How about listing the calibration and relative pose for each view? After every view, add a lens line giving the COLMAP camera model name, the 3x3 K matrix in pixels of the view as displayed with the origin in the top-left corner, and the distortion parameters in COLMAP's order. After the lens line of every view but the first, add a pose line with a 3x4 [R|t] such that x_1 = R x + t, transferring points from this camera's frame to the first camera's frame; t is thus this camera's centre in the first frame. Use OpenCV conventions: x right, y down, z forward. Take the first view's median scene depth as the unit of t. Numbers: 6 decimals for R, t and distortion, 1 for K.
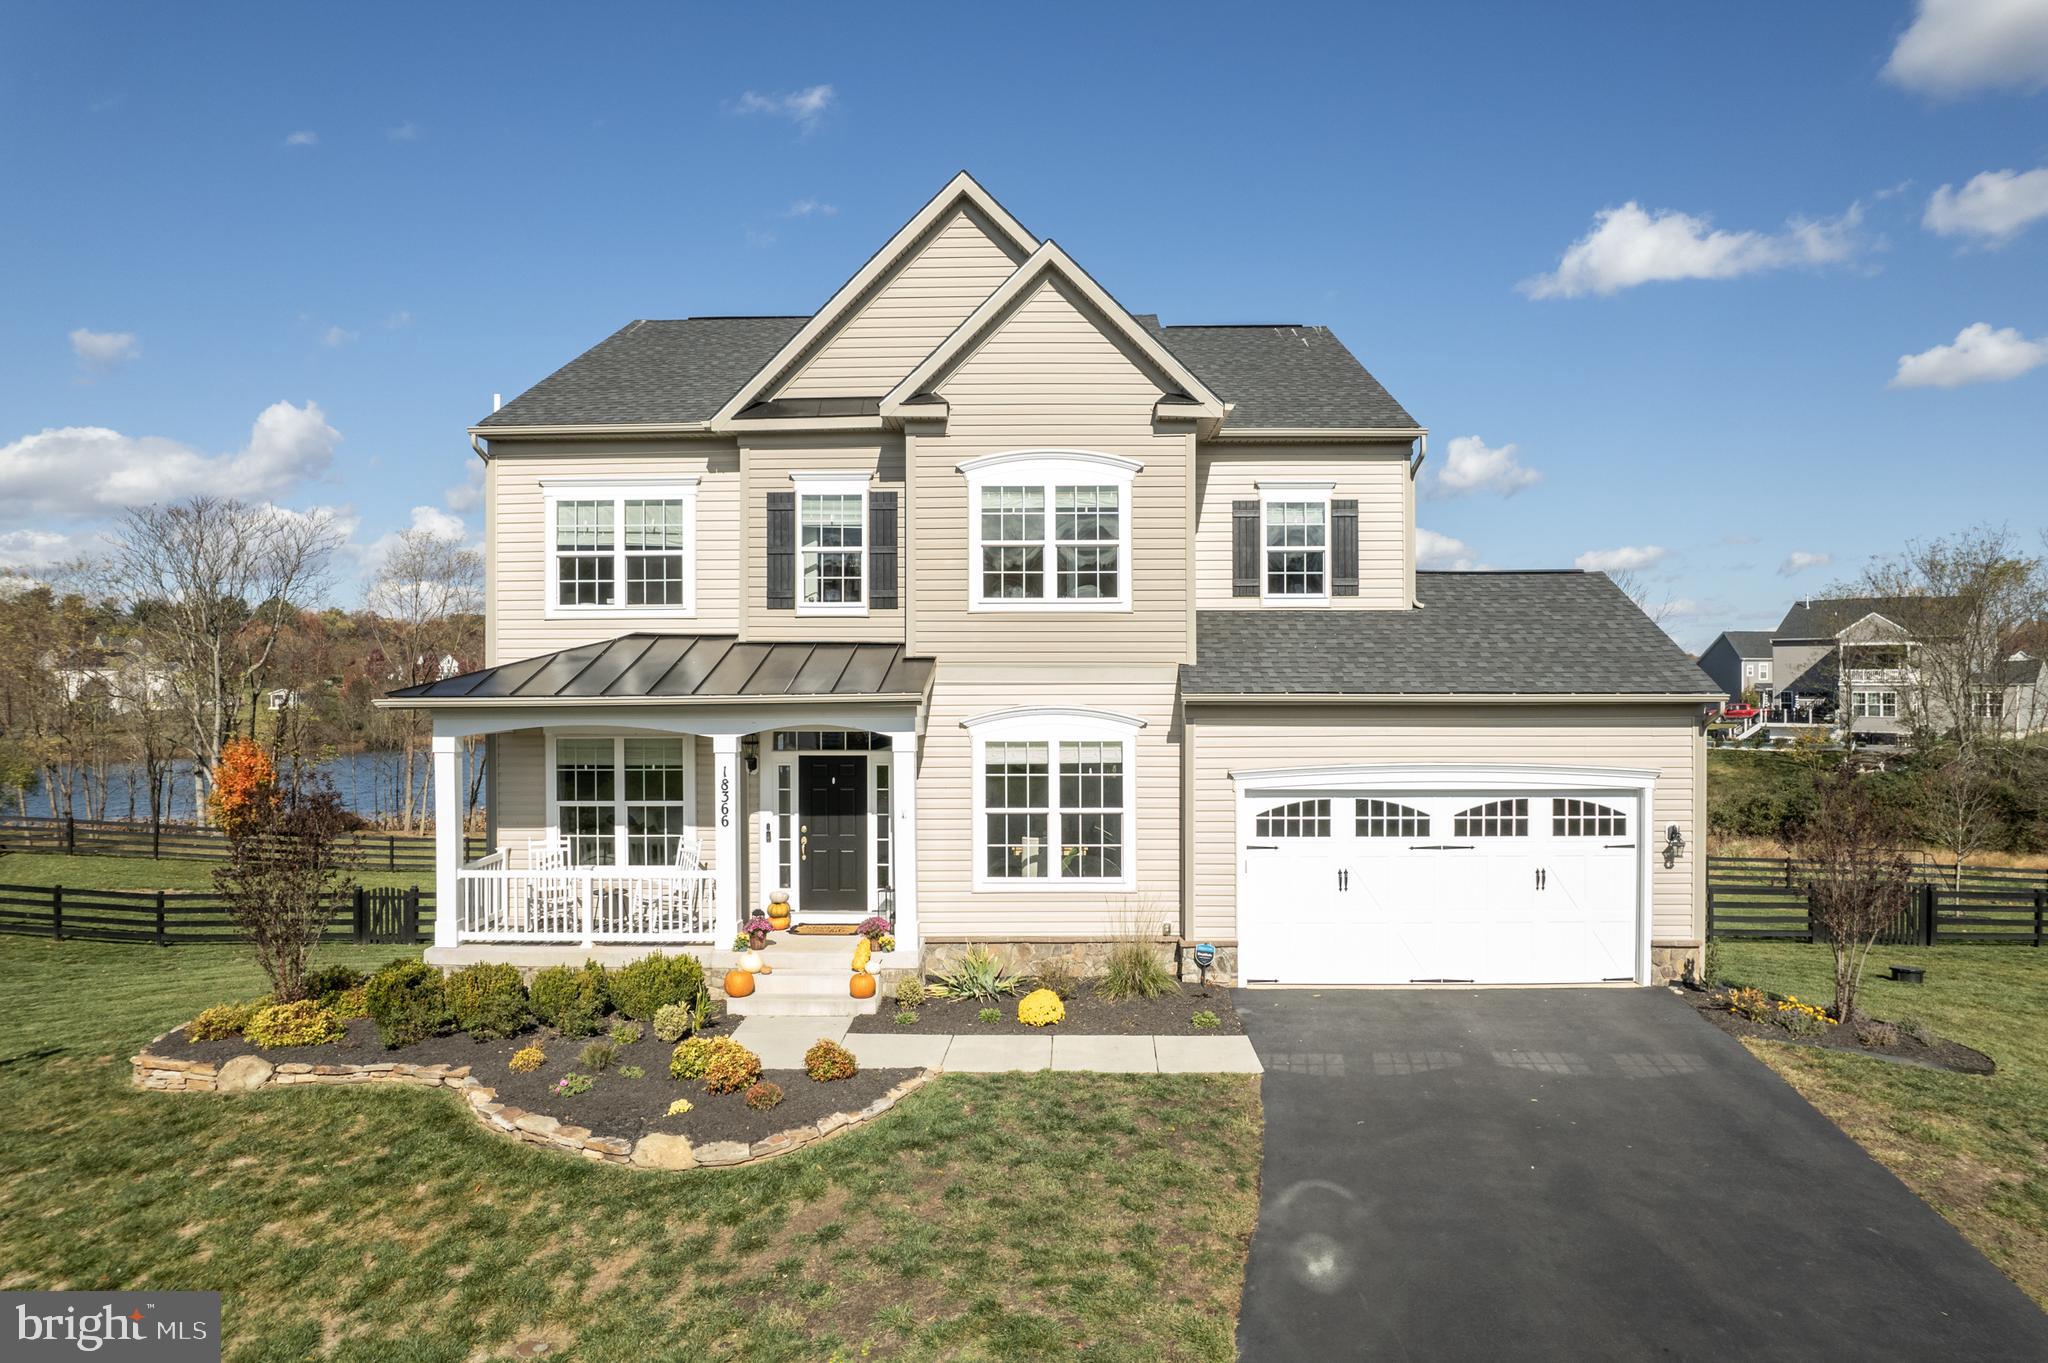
lens RADIAL K [[1309.3, 0, 1030.6], [0, 1309.3, 684.1], [0, 0, 1]] dist [-0.077127, 0.068555]
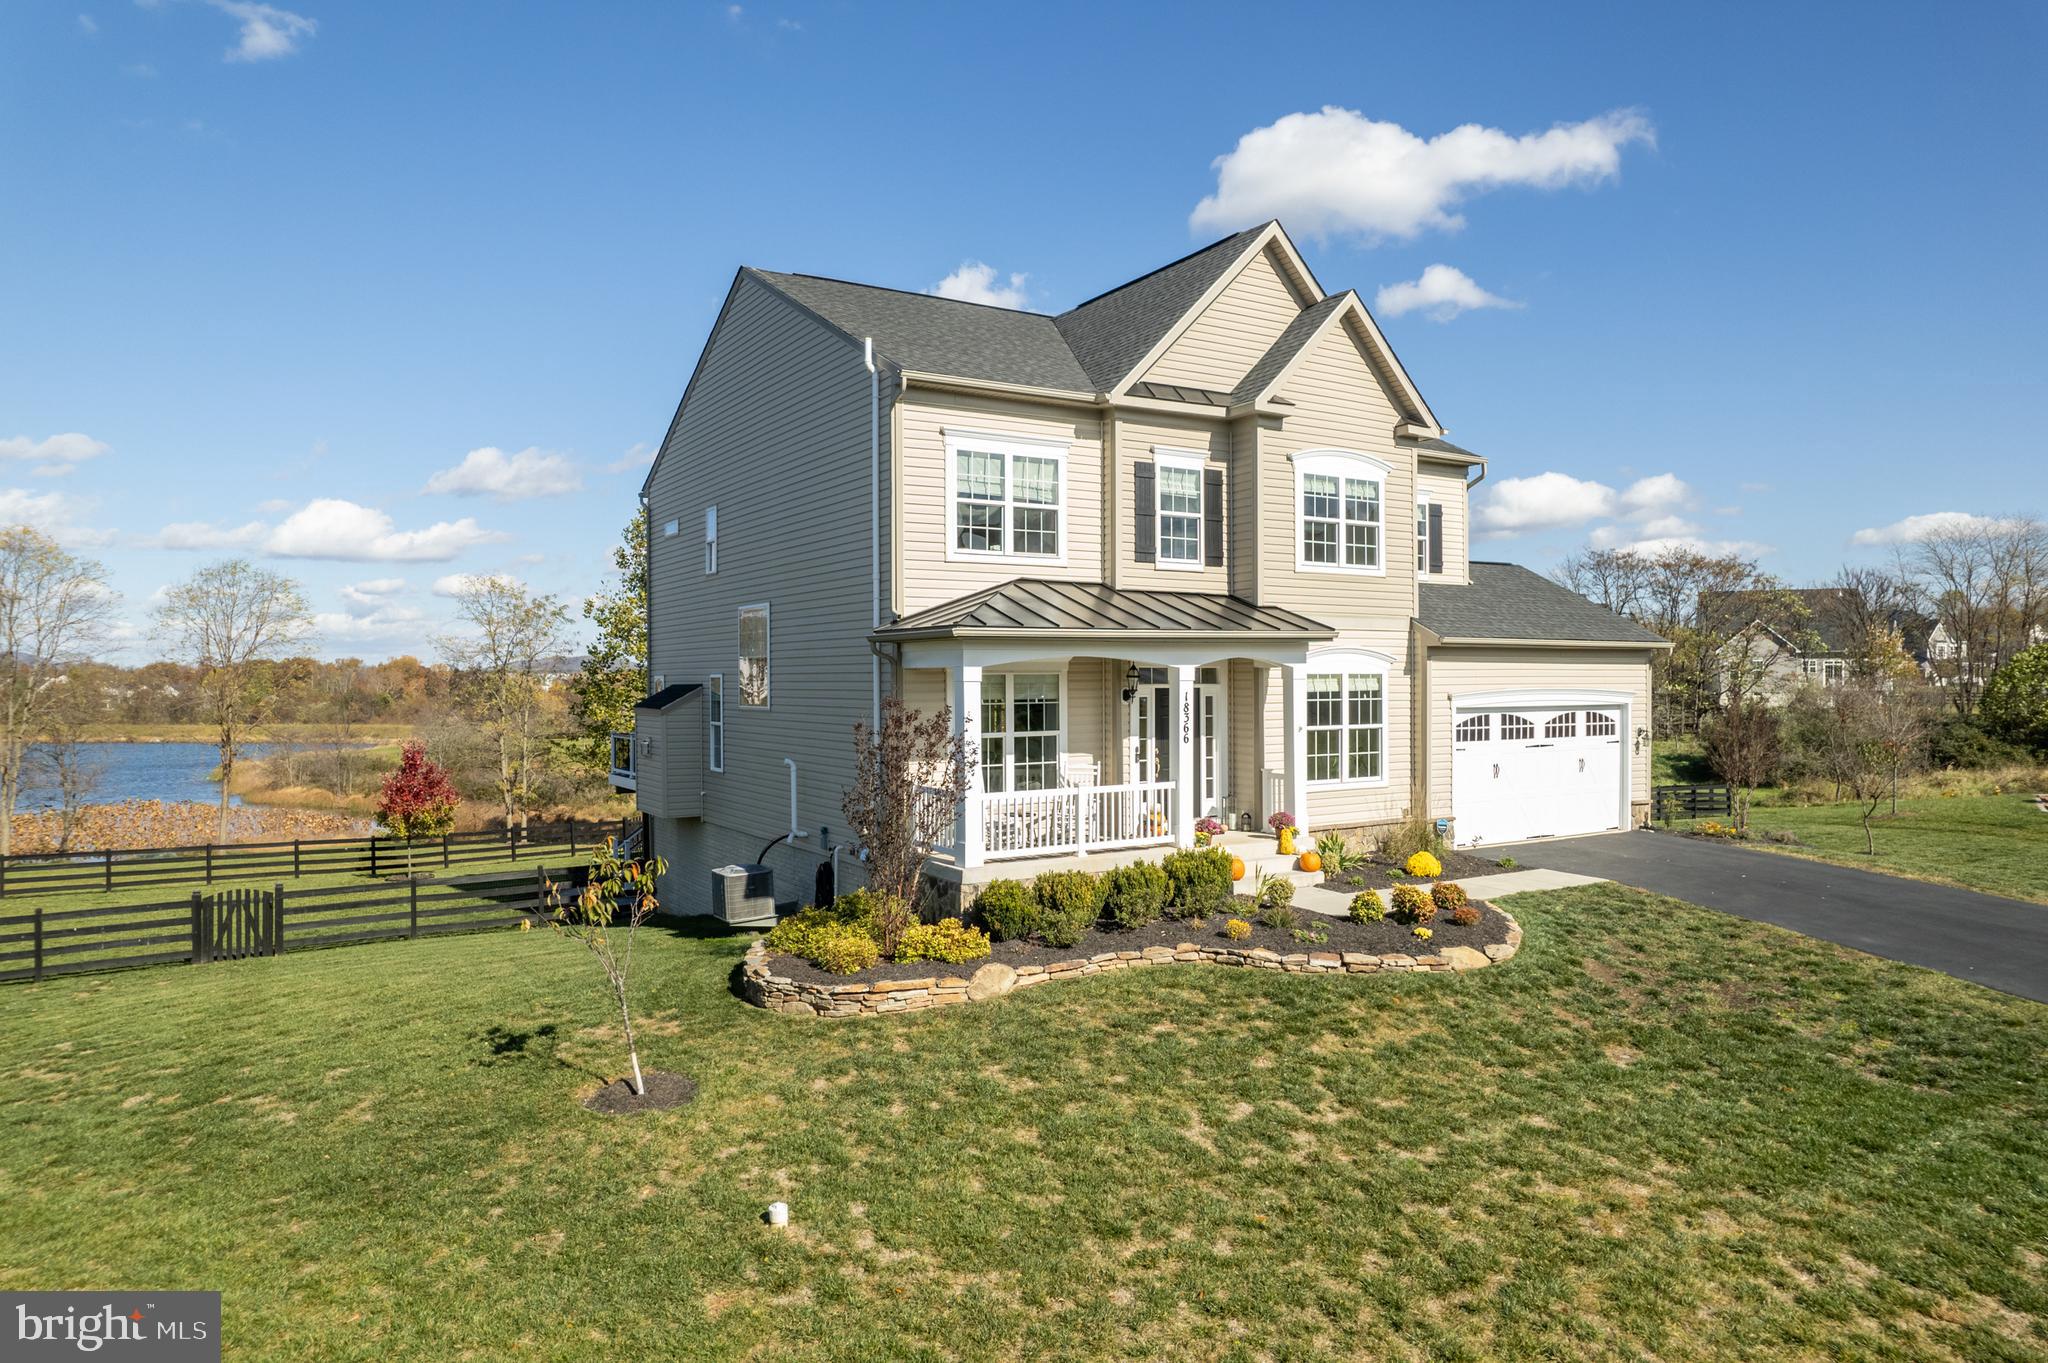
lens RADIAL K [[1309.3, 0, 1030.6], [0, 1309.3, 684.1], [0, 0, 1]] dist [-0.077127, 0.068555]
pose [[0.839479, -0.003200, 0.543383, -0.952331], [0.001569, 0.999993, 0.003465, 0.048993], [-0.543390, -0.002056, 0.839478, 0.078161]]
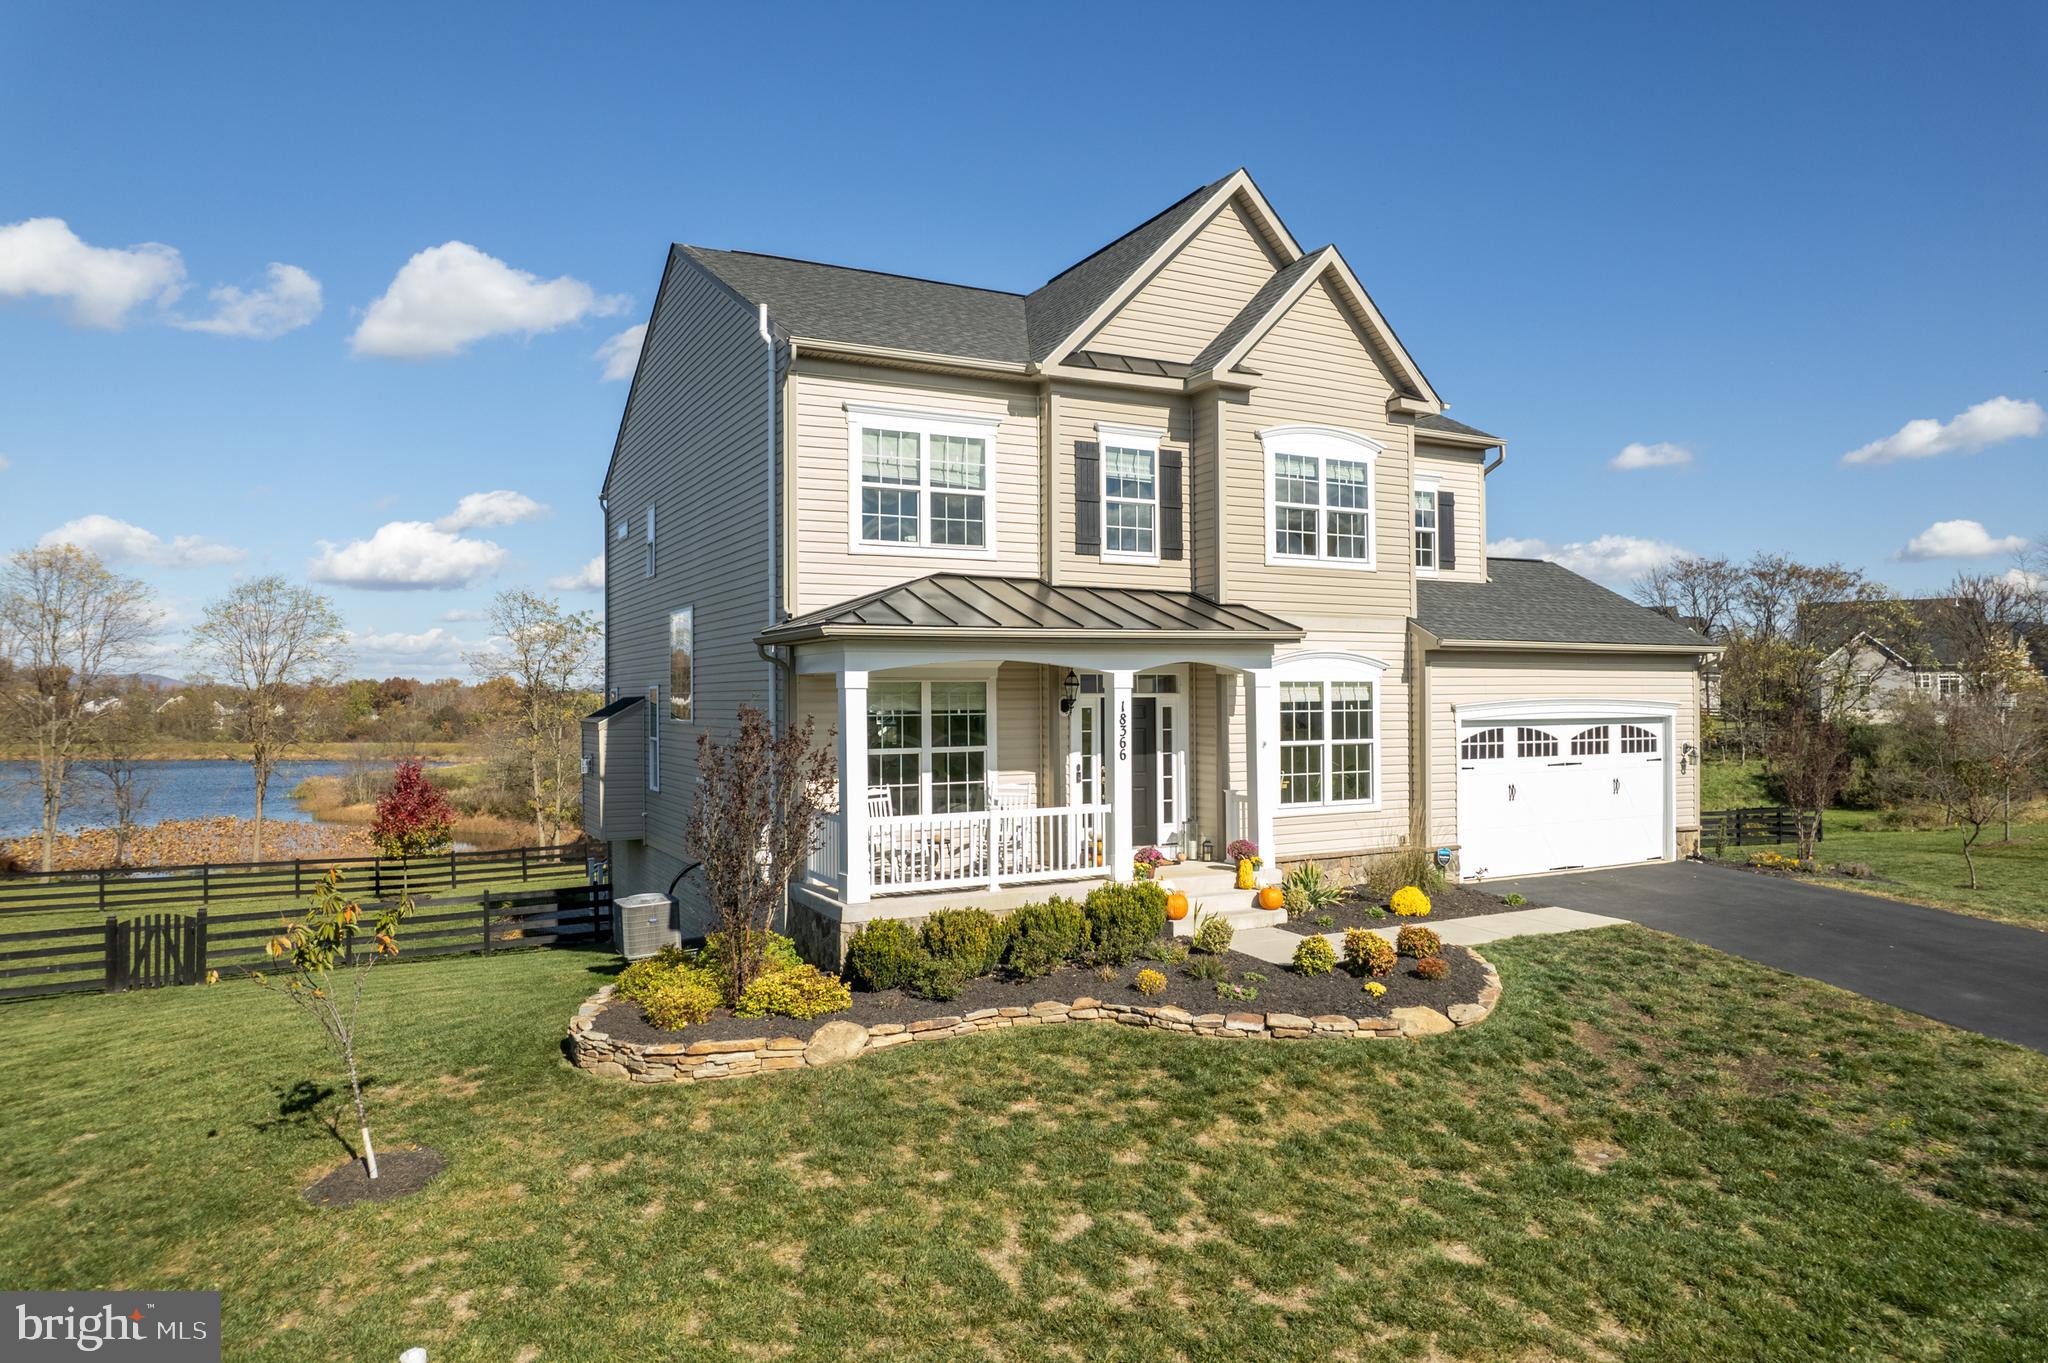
lens RADIAL K [[1309.3, 0, 1030.6], [0, 1309.3, 684.1], [0, 0, 1]] dist [-0.077127, 0.068555]
pose [[0.873892, 0.002353, 0.486114, -0.762416], [0.003585, 0.999930, -0.011284, 0.057892], [-0.486106, 0.011604, 0.873823, 0.129691]]
